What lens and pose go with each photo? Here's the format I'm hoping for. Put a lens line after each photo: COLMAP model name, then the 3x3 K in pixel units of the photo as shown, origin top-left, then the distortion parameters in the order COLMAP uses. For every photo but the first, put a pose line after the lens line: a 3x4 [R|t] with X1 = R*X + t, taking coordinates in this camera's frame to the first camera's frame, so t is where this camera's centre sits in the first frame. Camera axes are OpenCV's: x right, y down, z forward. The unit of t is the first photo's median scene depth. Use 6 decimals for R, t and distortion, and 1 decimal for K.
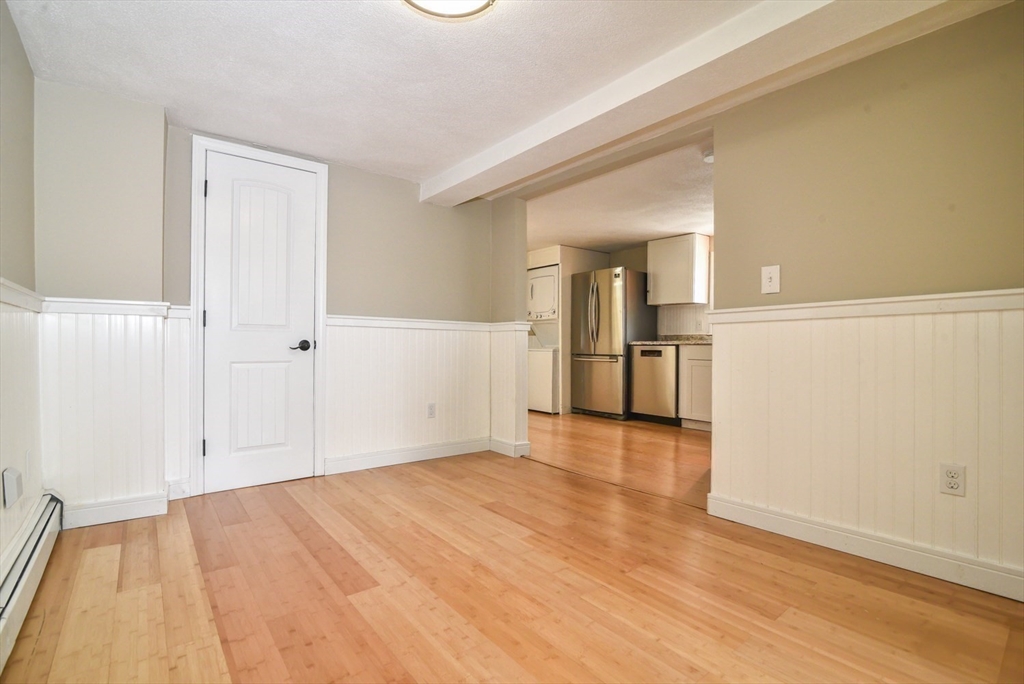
lens RADIAL K [[470.9, 0, 510.0], [0, 470.9, 343.9], [0, 0, 1]] dist [-0.017312, 0.000293]
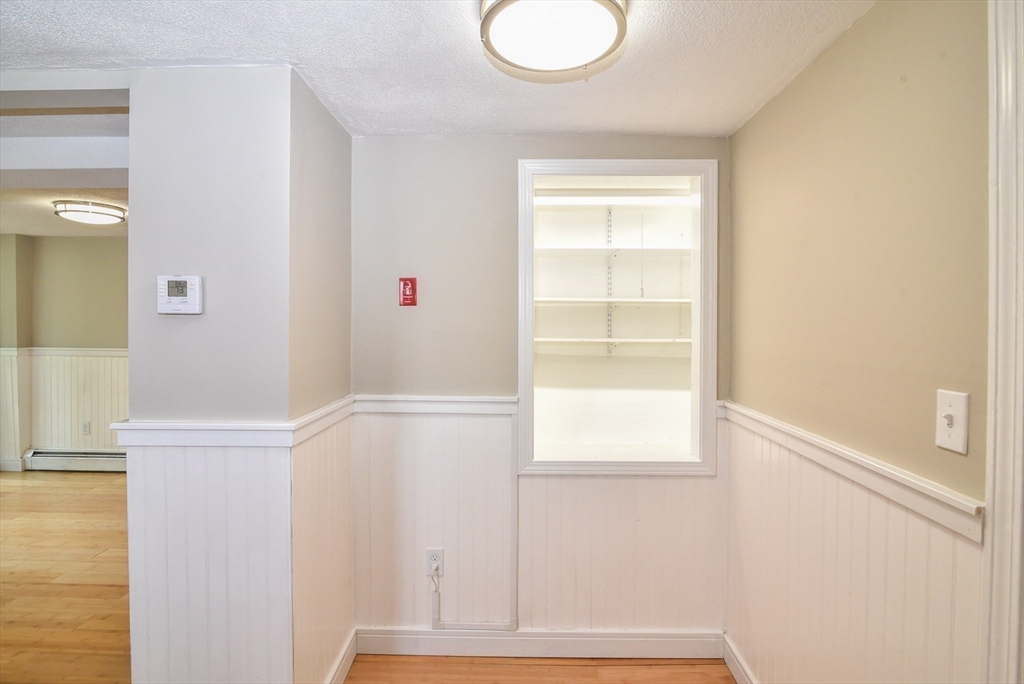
lens RADIAL K [[501.7, 0, 513.5], [0, 501.7, 334.6], [0, 0, 1]] dist [-0.000575, -0.000043]
pose [[-0.638609, 0.014026, -0.769403, 0.219522], [-0.010416, 0.999585, 0.026868, -0.191190], [0.769461, 0.025172, -0.638198, 2.214264]]
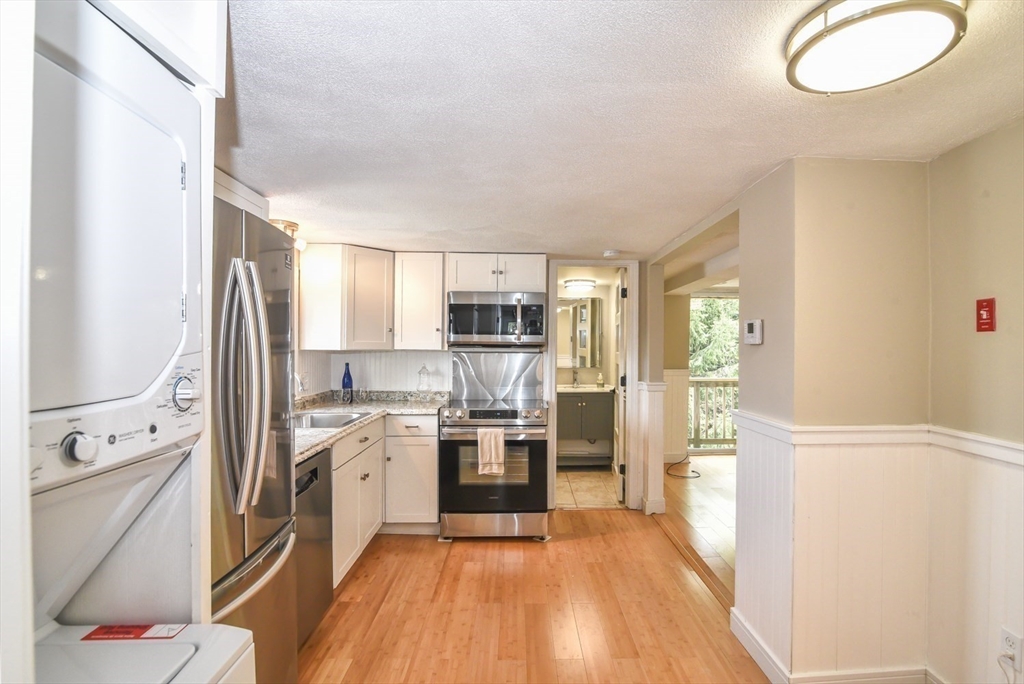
lens RADIAL K [[489.1, 0, 527.1], [0, 489.1, 346.1], [0, 0, 1]] dist [-0.021610, 0.000212]
pose [[-0.793452, -0.004822, 0.608613, -0.192589], [-0.000357, 0.999972, 0.007457, -0.198626], [-0.608632, 0.005700, -0.793432, 2.479396]]
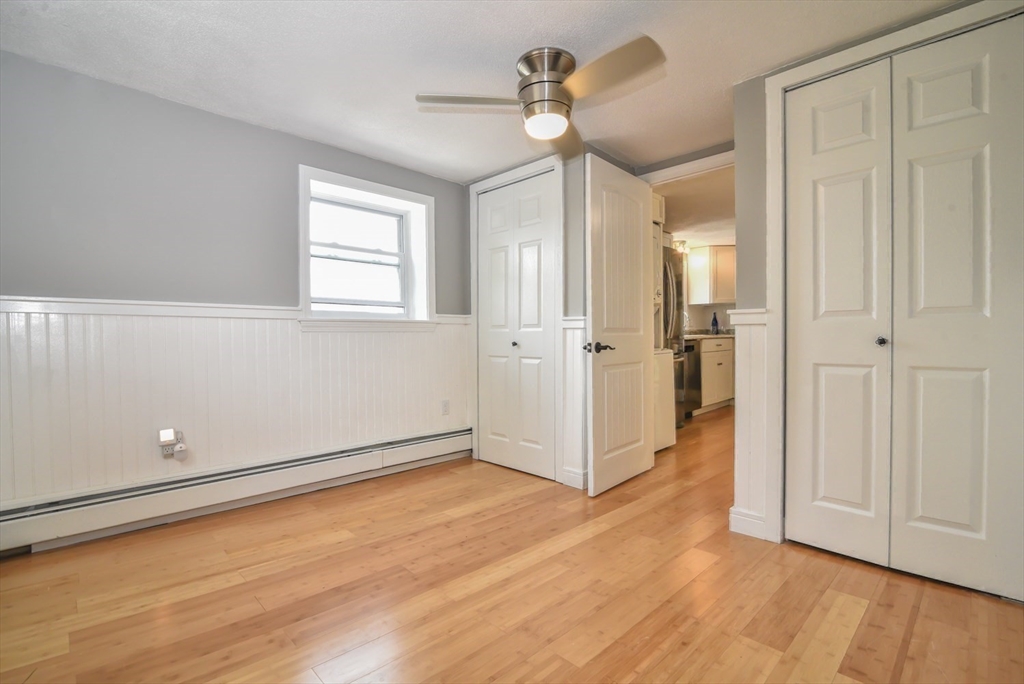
lens RADIAL K [[470.9, 0, 510.0], [0, 470.9, 343.9], [0, 0, 1]] dist [-0.017312, 0.000293]
pose [[-0.103178, -0.016531, 0.994525, -1.284683], [0.017902, 0.999669, 0.018474, -0.028831], [-0.994502, 0.019711, -0.102848, 3.007889]]
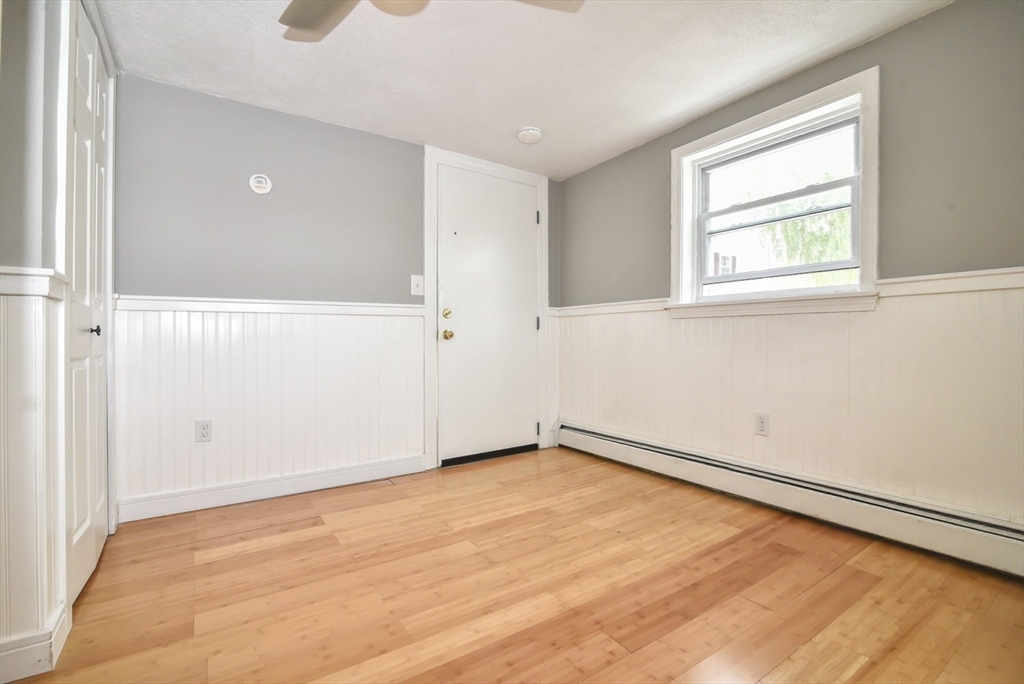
lens RADIAL K [[470.9, 0, 510.0], [0, 470.9, 343.9], [0, 0, 1]] dist [-0.017312, 0.000293]
pose [[-0.090644, 0.001393, -0.995882, -0.009948], [-0.012559, 0.999918, 0.002542, 0.001234], [0.995804, 0.012738, -0.090619, 3.024739]]
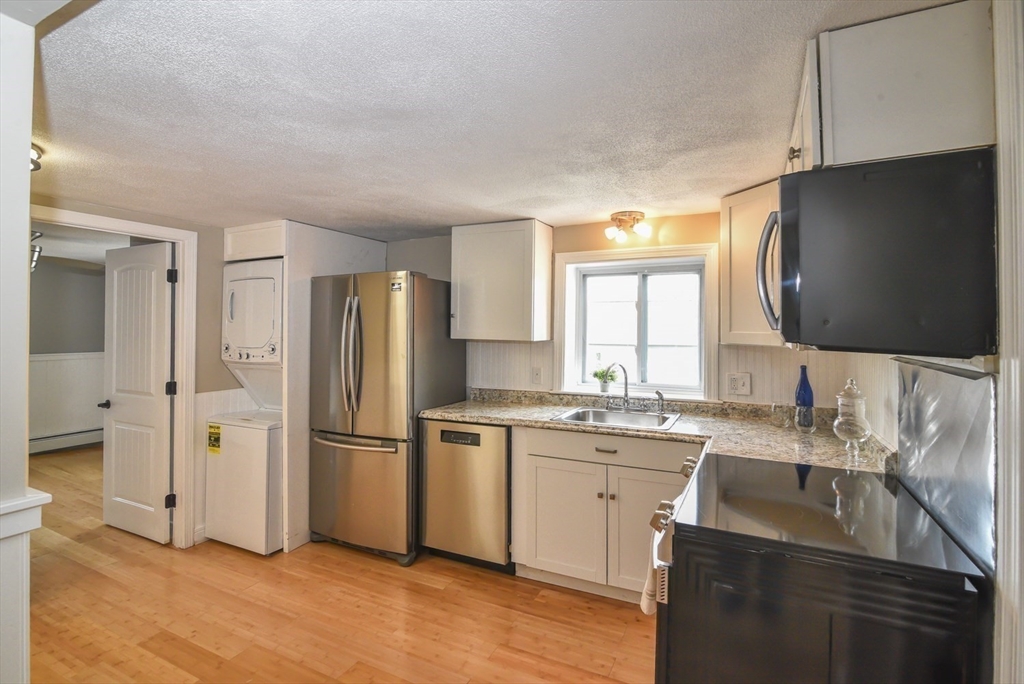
lens RADIAL K [[487.0, 0, 513.0], [0, 487.0, 324.6], [0, 0, 1]] dist [-0.018199, -0.000219]
pose [[0.904878, 0.005112, 0.425640, 0.247220], [0.002399, 0.999851, -0.017109, -0.200984], [-0.425664, 0.016503, 0.904731, 0.977903]]
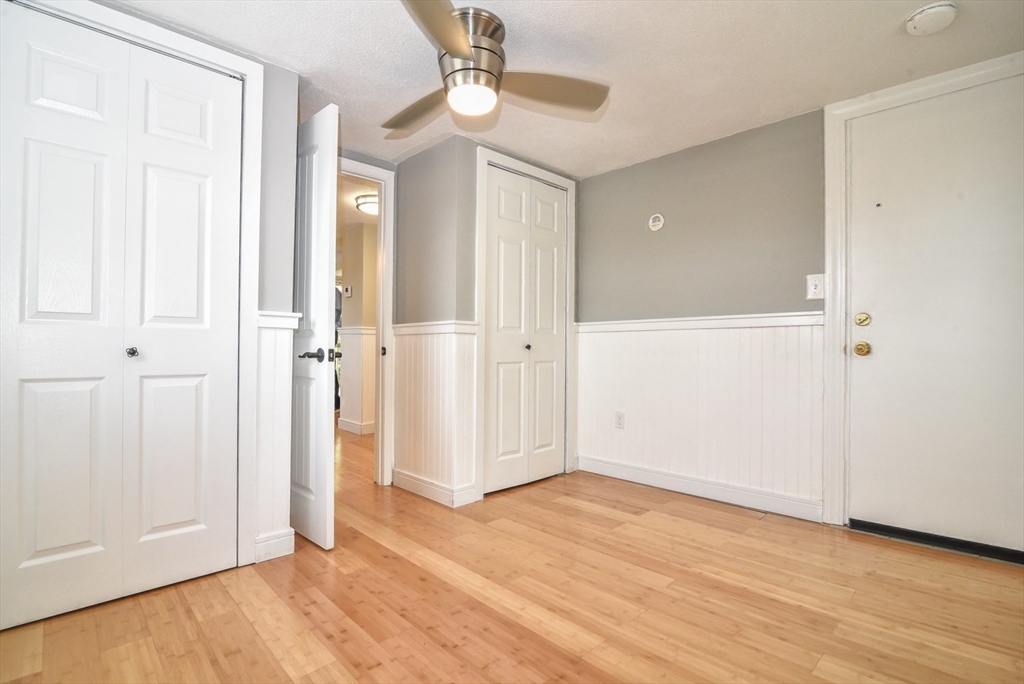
lens RADIAL K [[482.7, 0, 510.4], [0, 482.7, 344.5], [0, 0, 1]] dist [-0.015620, 0.000033]
pose [[-0.995582, -0.009815, -0.093379, -0.469301], [-0.010910, 0.999878, 0.011221, -0.028820], [0.093258, 0.012191, -0.995567, 3.587808]]
